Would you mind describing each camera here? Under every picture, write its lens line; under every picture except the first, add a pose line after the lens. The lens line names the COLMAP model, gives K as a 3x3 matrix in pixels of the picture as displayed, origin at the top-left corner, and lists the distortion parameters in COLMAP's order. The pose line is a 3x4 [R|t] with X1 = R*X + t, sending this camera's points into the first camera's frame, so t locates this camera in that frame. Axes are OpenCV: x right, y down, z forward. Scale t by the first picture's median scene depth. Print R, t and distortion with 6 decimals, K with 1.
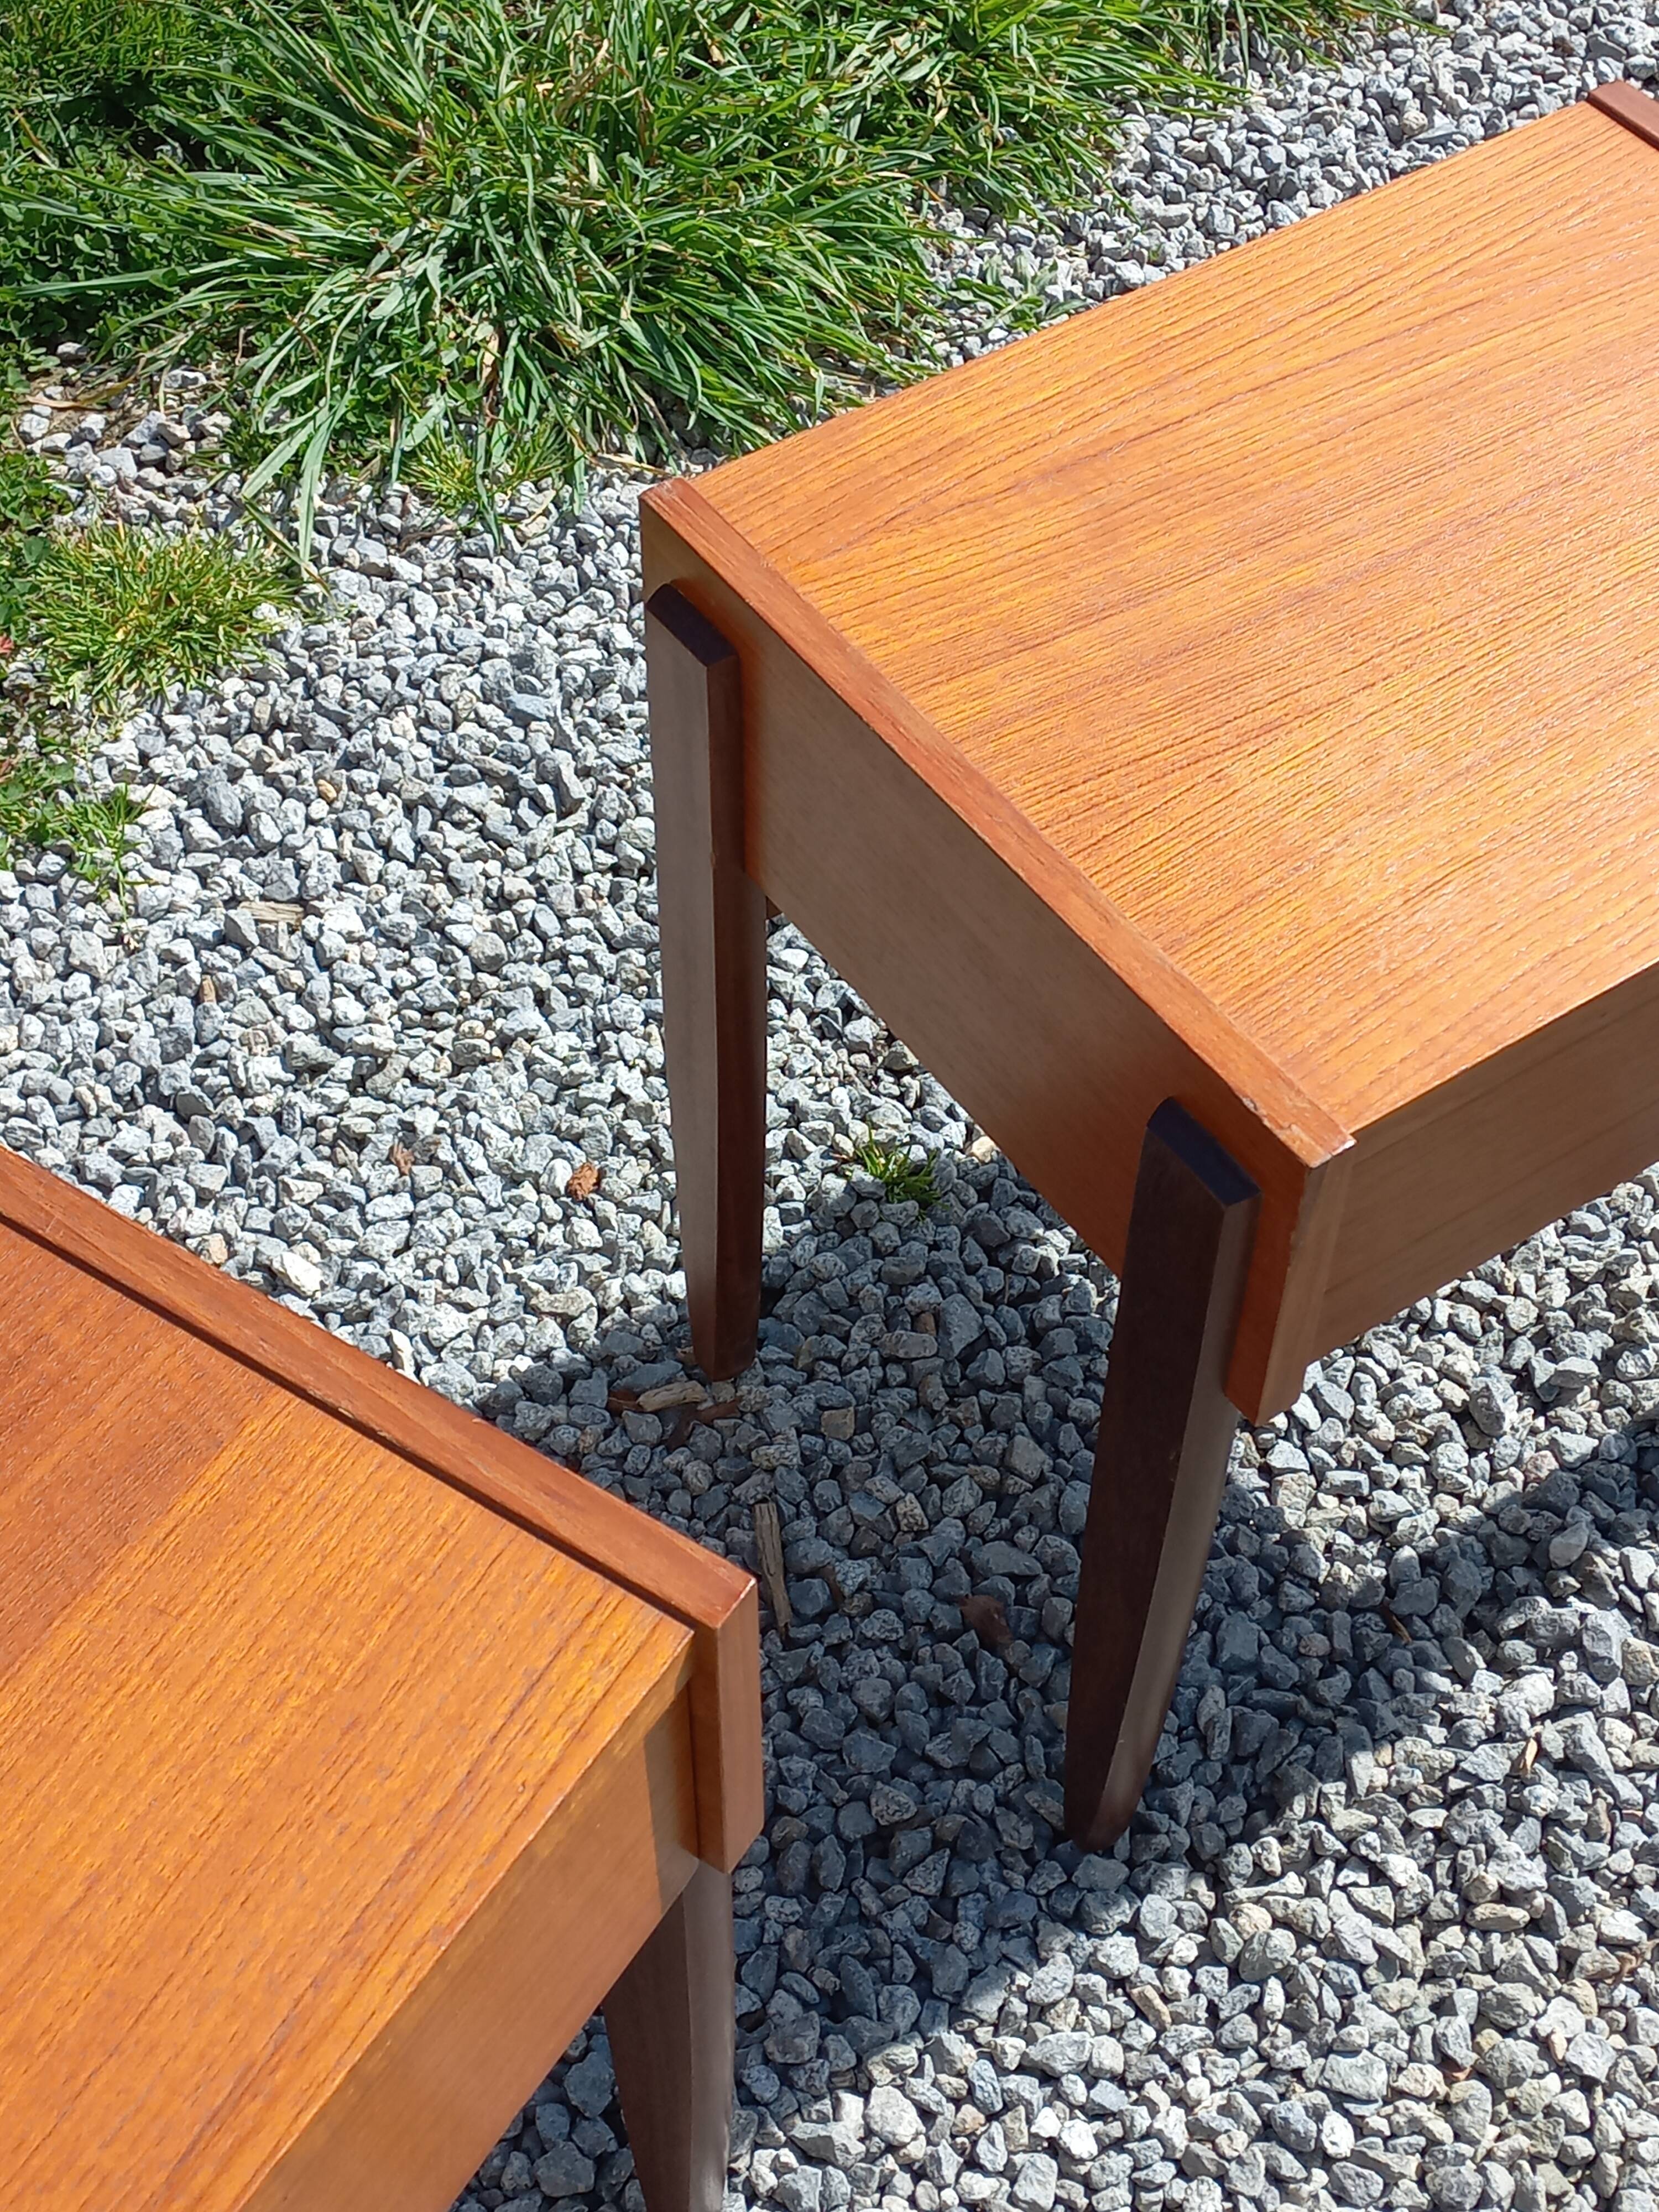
lens RADIAL K [[3144.5, 0, 838.2], [0, 3144.5, 1083.9], [0, 0, 1]] dist [0.078512, 0.000000]
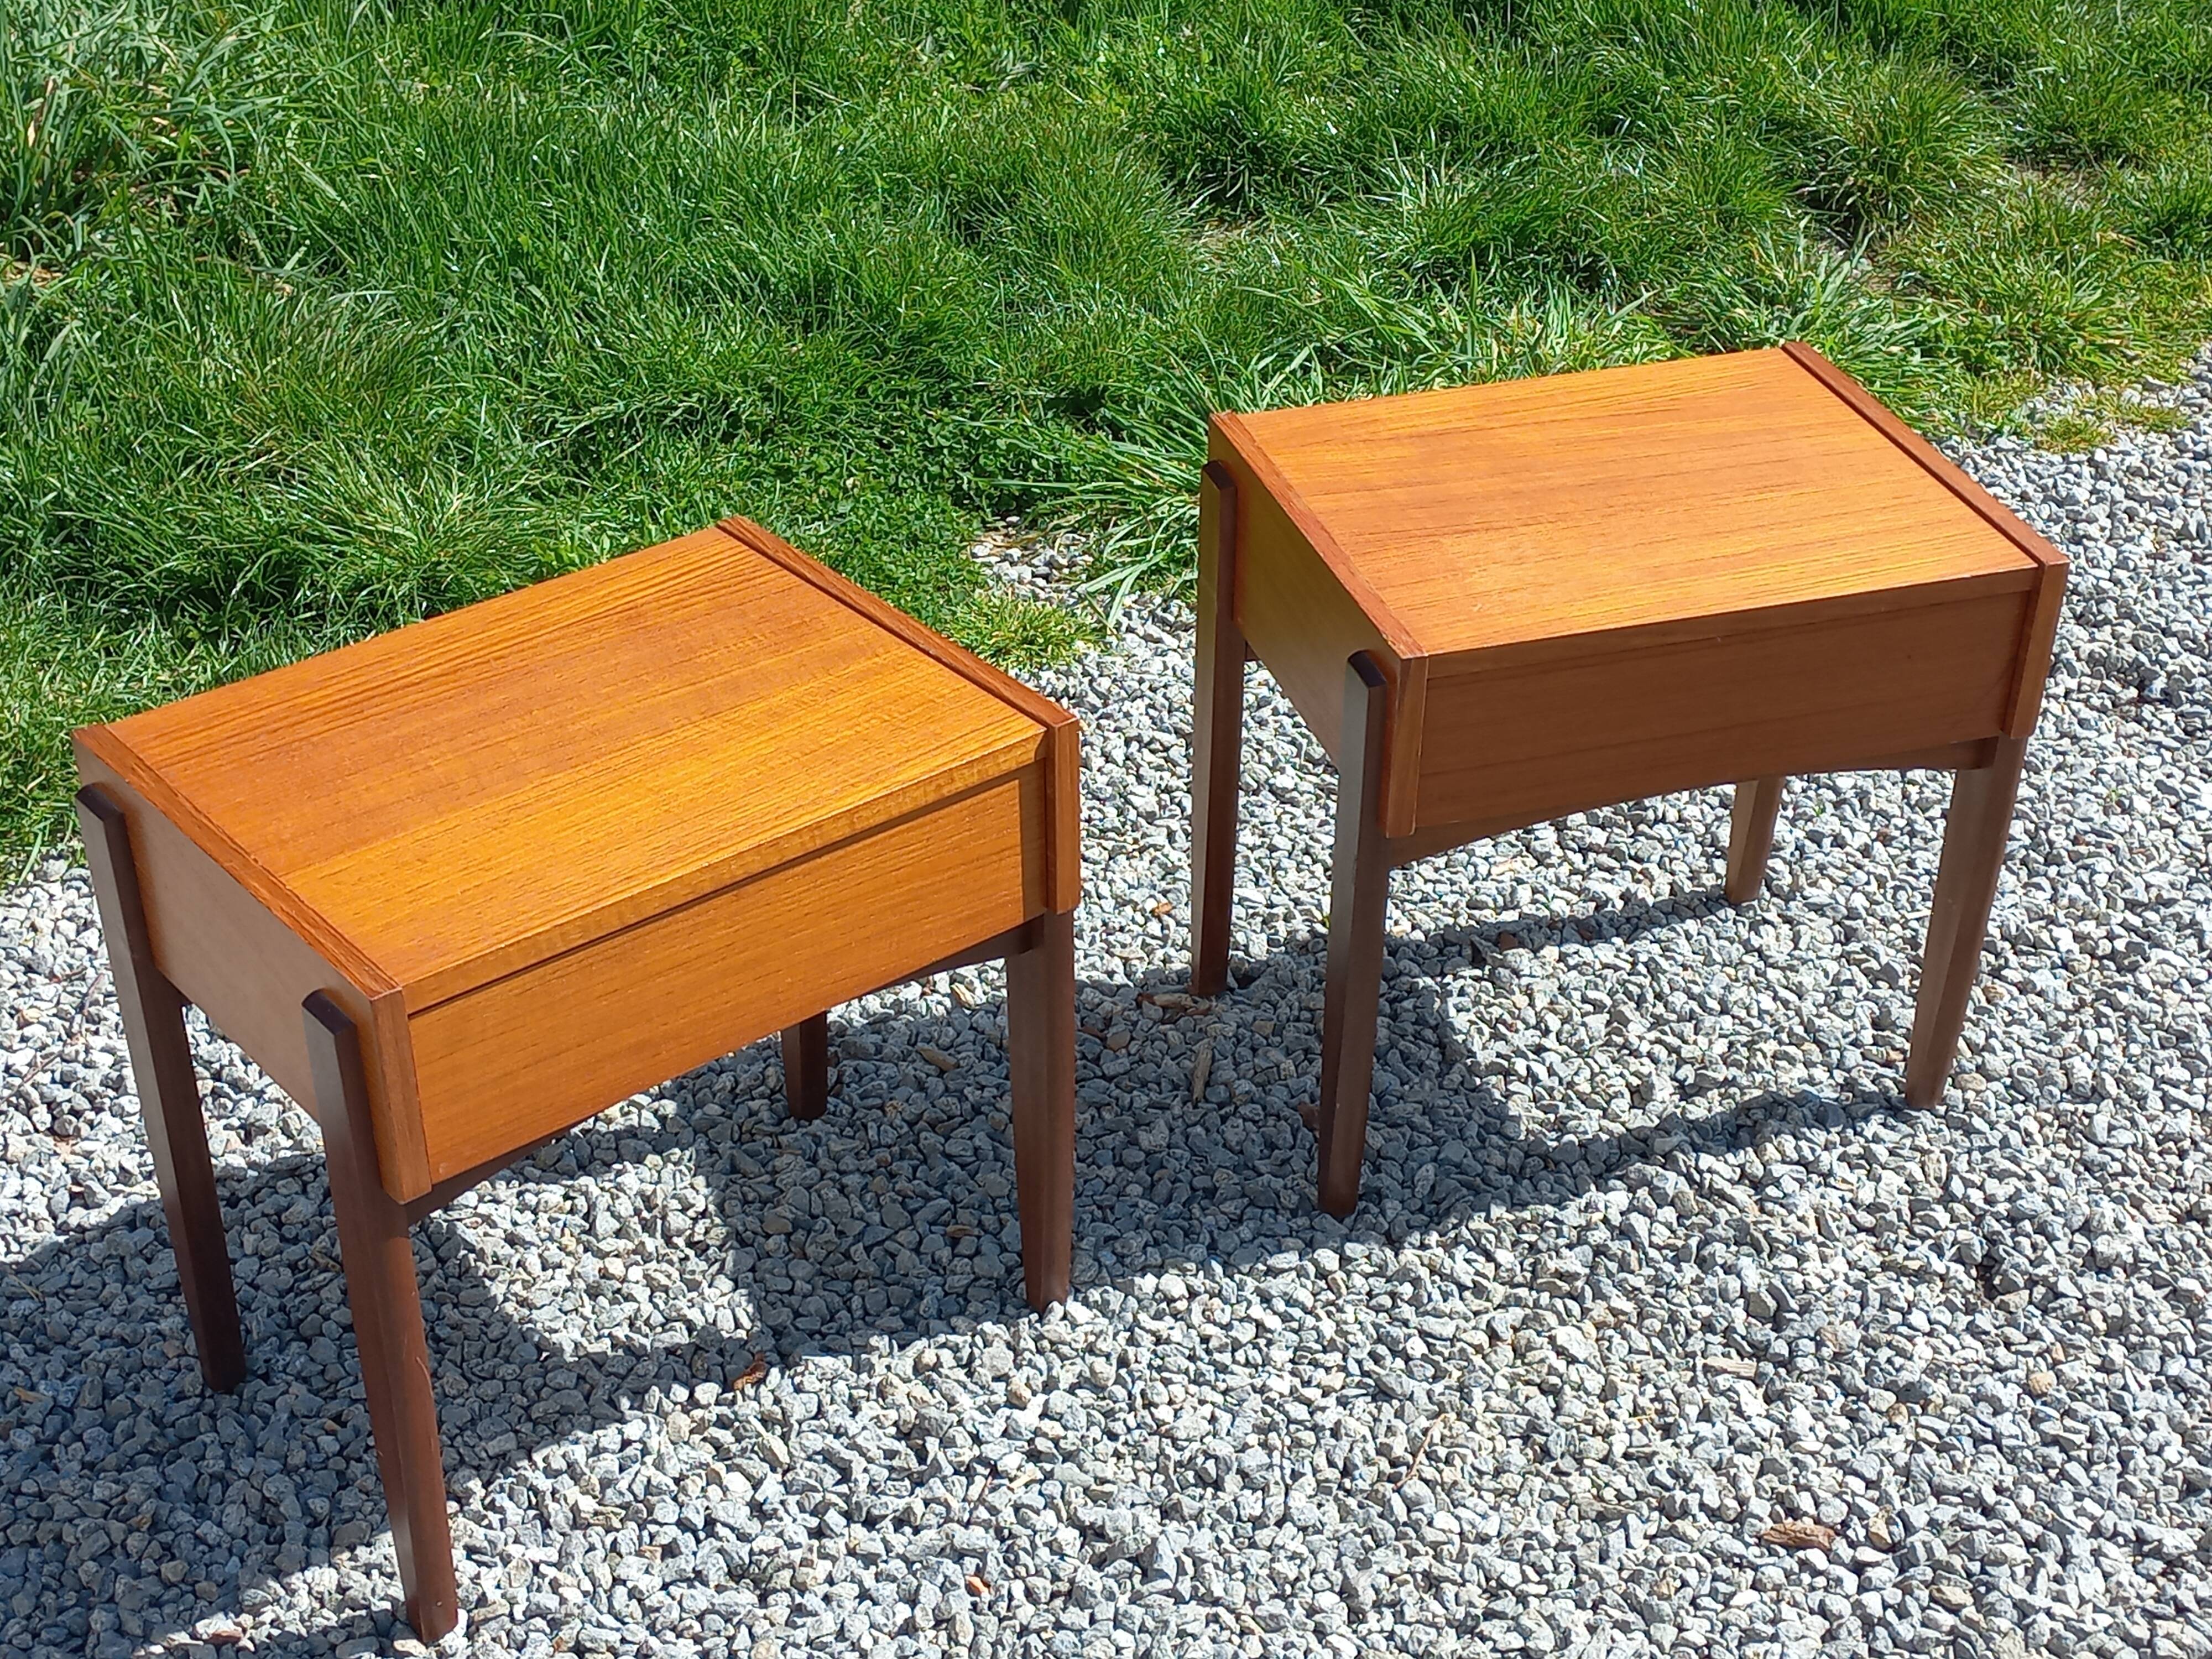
lens RADIAL K [[3144.5, 0, 1092.7], [0, 3144.5, 830.9], [0, 0, 1]] dist [0.078512, 0.000000]
pose [[0.953916, 0.146105, -0.262103, 0.303102], [-0.219784, 0.934870, -0.278769, 0.445243], [0.204303, 0.323529, 0.923899, -0.550312]]
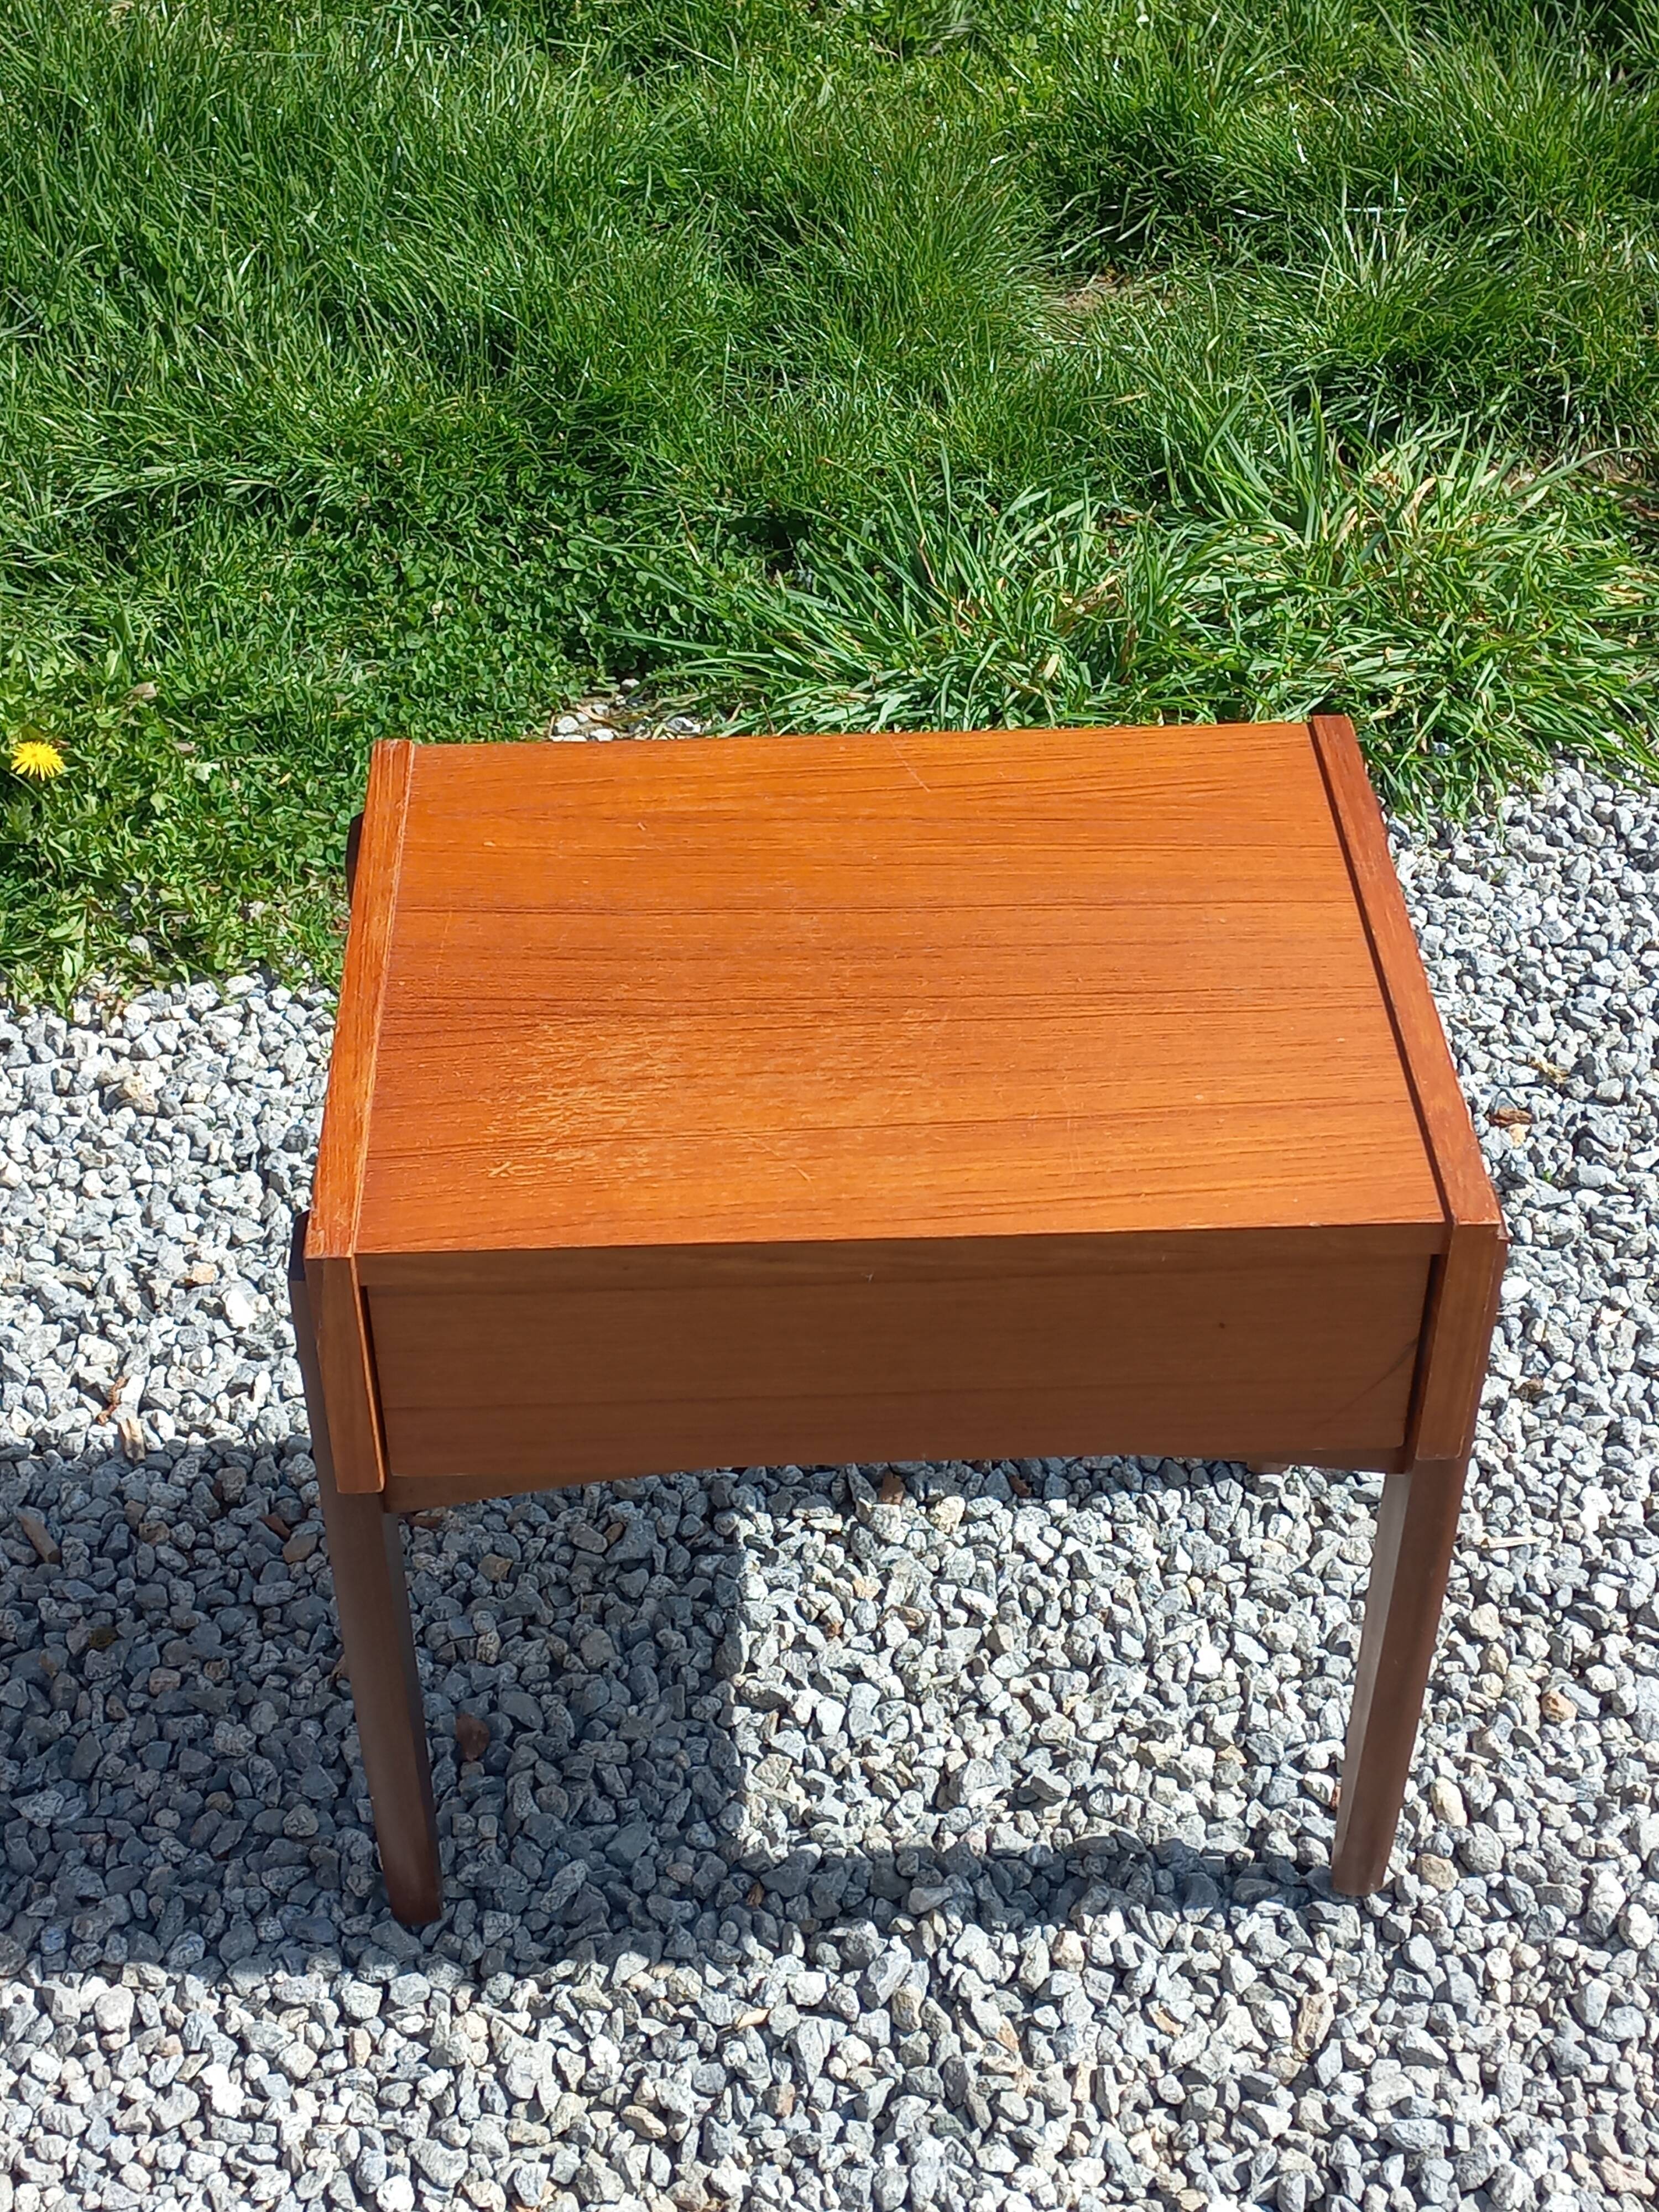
lens RADIAL K [[3144.5, 0, 831.8], [0, 3144.5, 1090.5], [0, 0, 1]] dist [0.078512, 0.000000]
pose [[0.843059, 0.323921, -0.429333, 0.507566], [-0.396161, 0.913916, -0.088393, -0.003429], [0.363742, 0.244605, 0.898810, -0.079405]]
